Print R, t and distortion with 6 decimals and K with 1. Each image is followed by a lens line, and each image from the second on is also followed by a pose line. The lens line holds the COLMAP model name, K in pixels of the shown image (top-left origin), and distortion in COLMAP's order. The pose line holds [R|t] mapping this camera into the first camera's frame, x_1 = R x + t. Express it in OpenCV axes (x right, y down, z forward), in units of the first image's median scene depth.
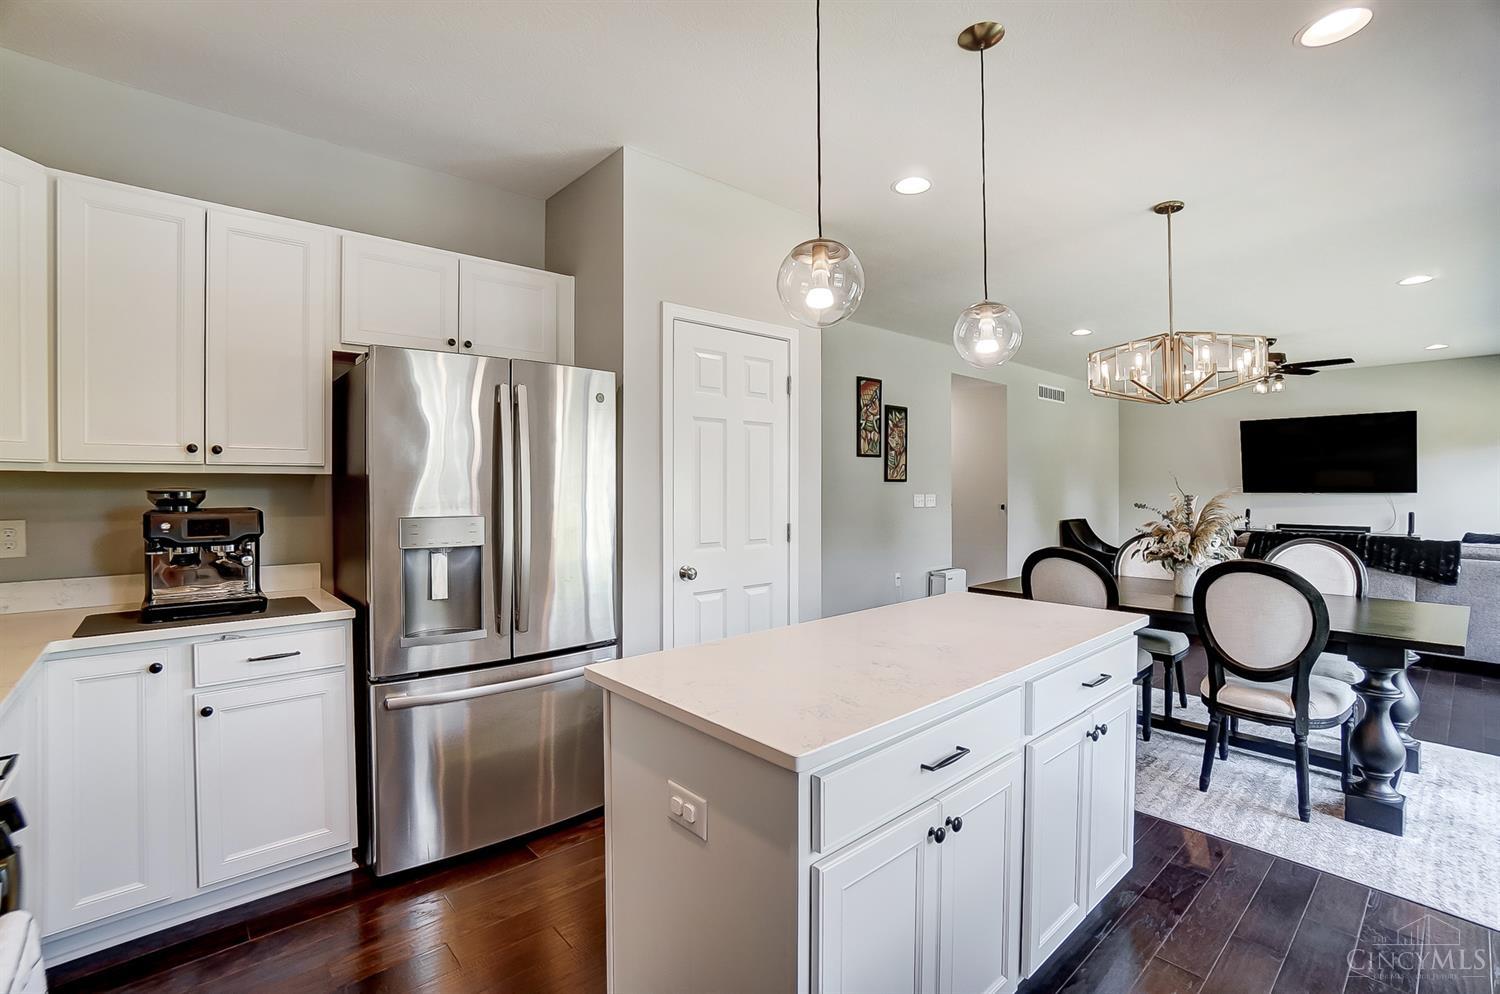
lens RADIAL K [[665.3, 0, 754.1], [0, 665.3, 482.3], [0, 0, 1]] dist [-0.065869, 0.026856]
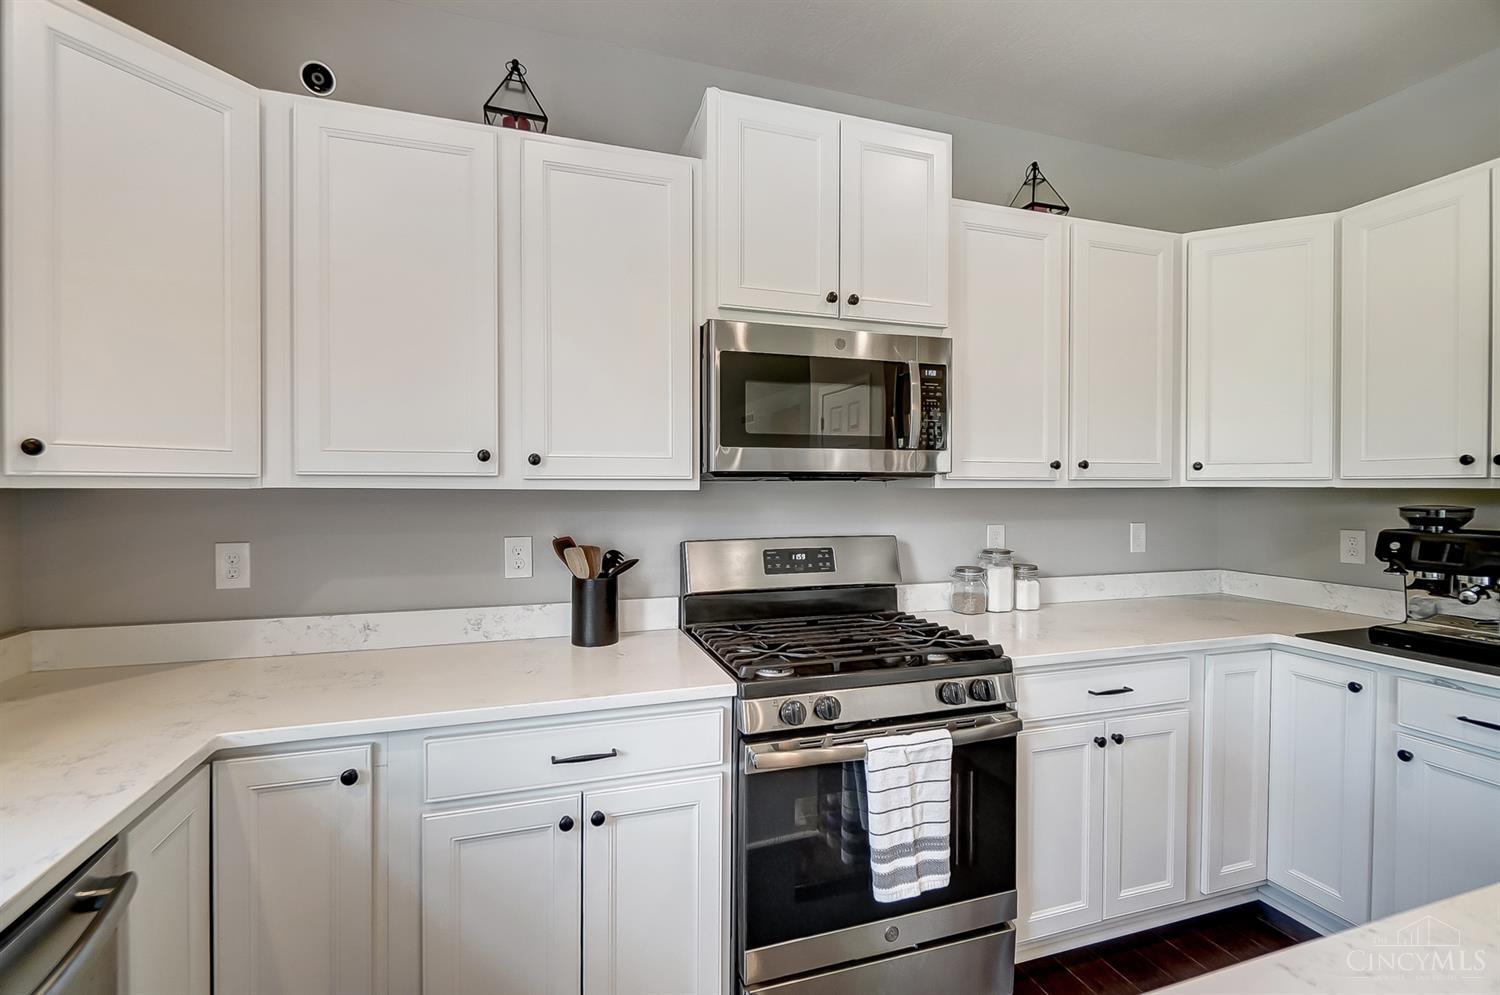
lens RADIAL K [[657.4, 0, 741.0], [0, 657.4, 492.7], [0, 0, 1]] dist [-0.002913, -0.000072]
pose [[-0.398712, 0.007472, -0.917046, 0.135555], [-0.001660, 0.999959, 0.008869, -0.006300], [0.917074, 0.005059, -0.398684, 0.196530]]
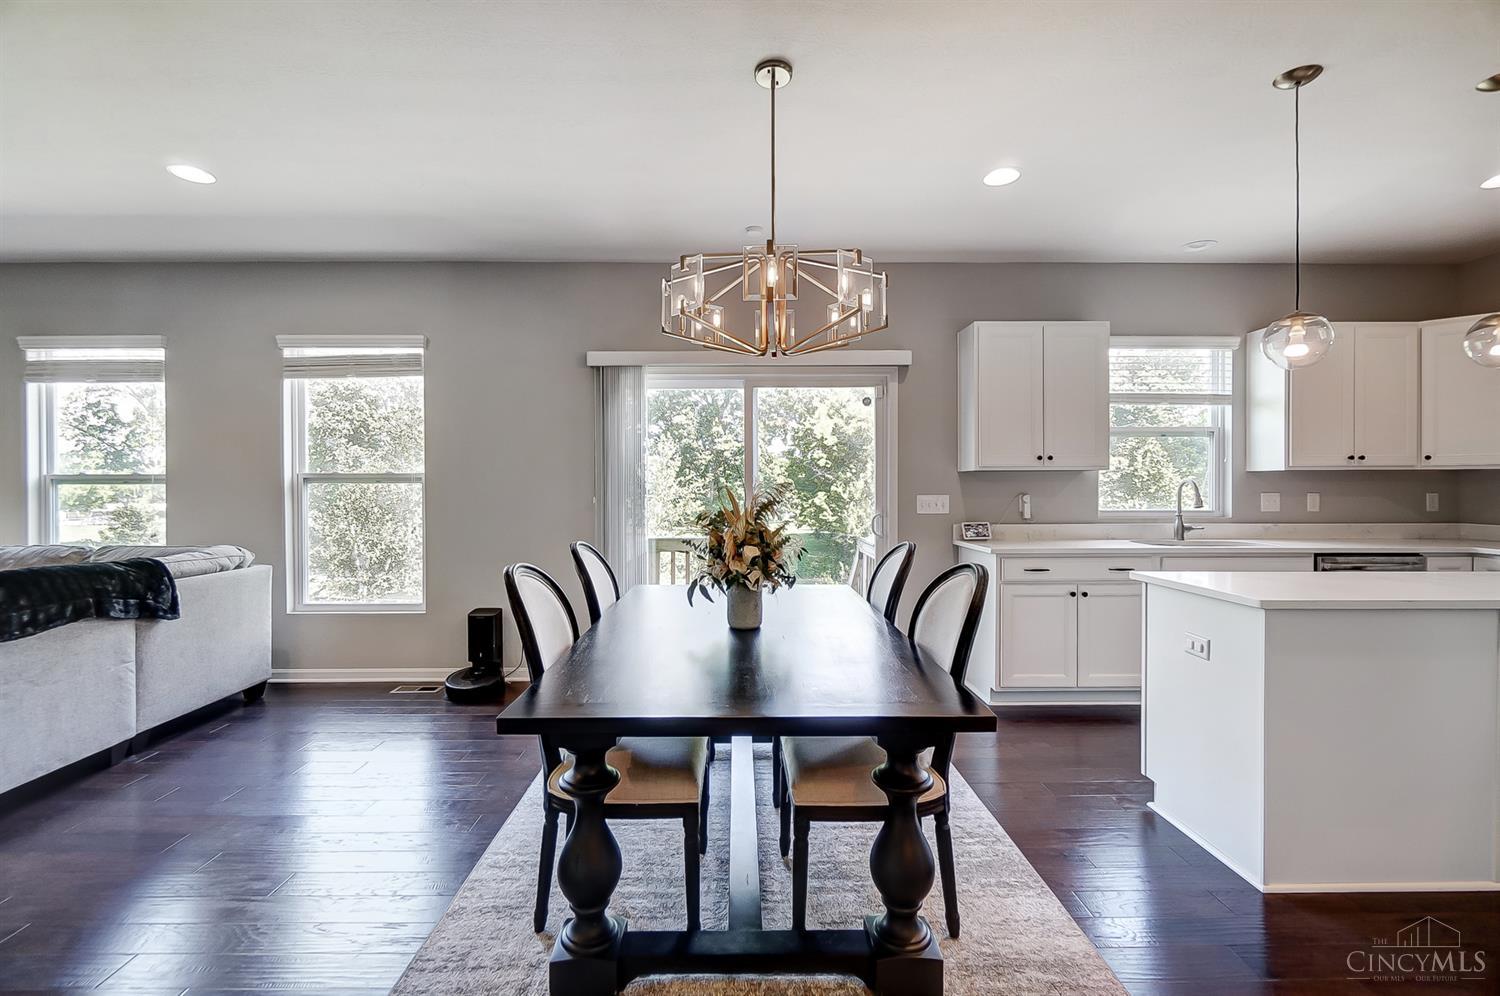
lens RADIAL K [[657.4, 0, 741.0], [0, 657.4, 493.2], [0, 0, 1]] dist [-0.002913, -0.000072]
pose [[-0.755488, -0.004862, 0.655145, 0.134619], [0.002511, 0.999944, 0.010317, 0.014283], [-0.655158, 0.009440, -0.755433, 1.065552]]
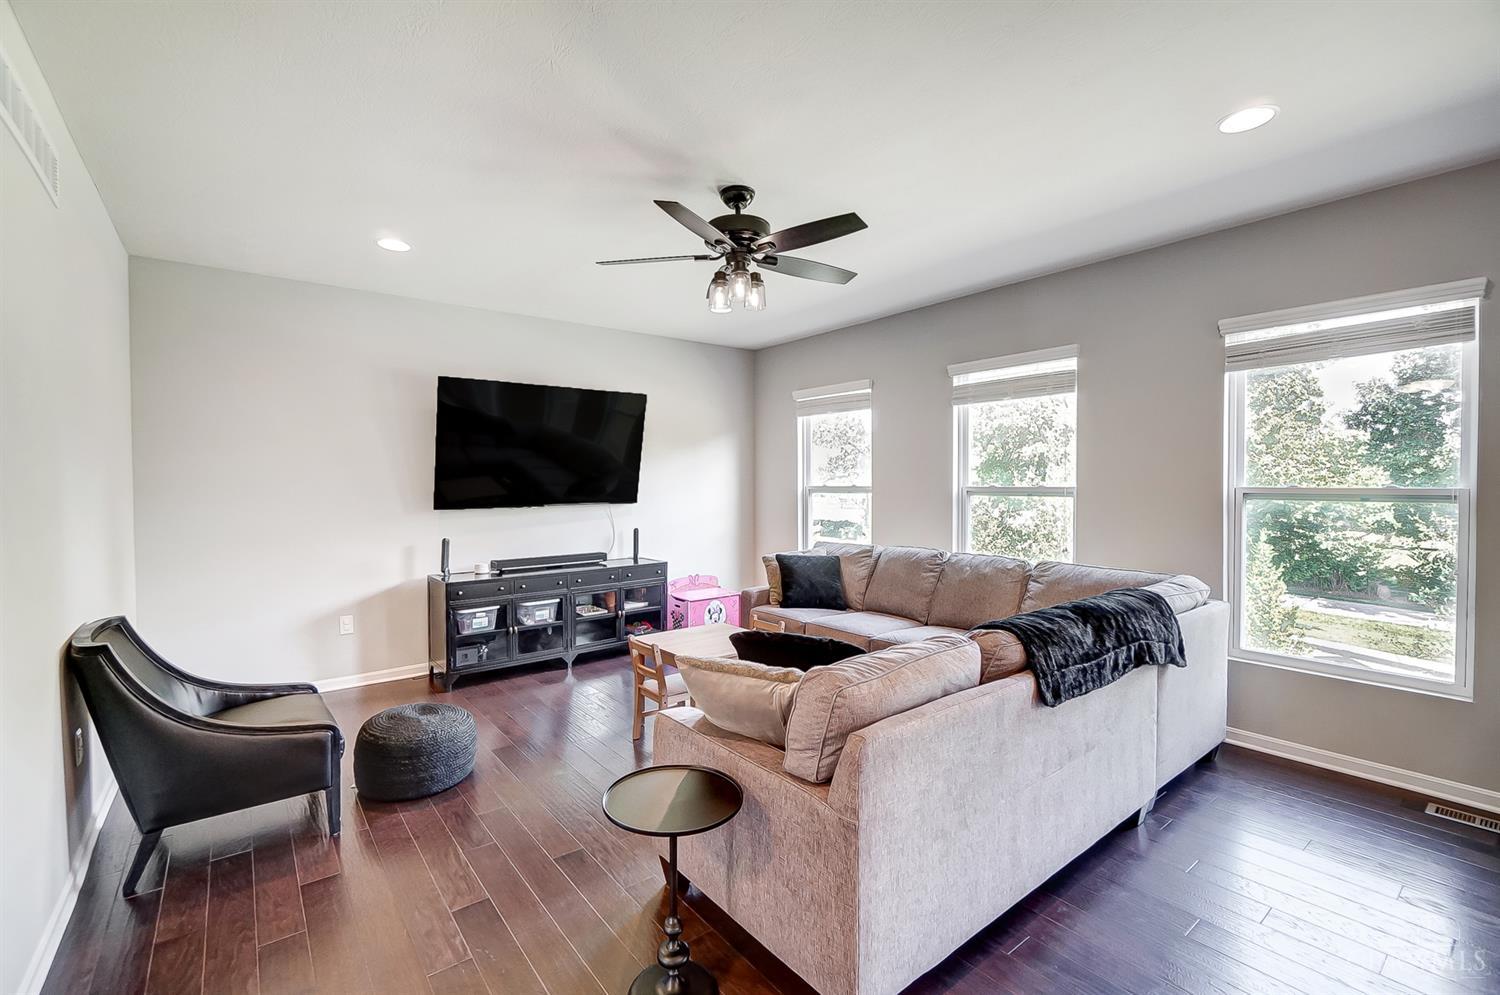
lens RADIAL K [[649.7, 0, 738.9], [0, 649.7, 497.3], [0, 0, 1]] dist [0.000730, 0.000332]
pose [[0.067945, -0.024635, 0.997385, 0.421209], [0.002671, 0.999696, 0.024511, -0.013222], [-0.997686, 0.000998, 0.067990, 1.285122]]
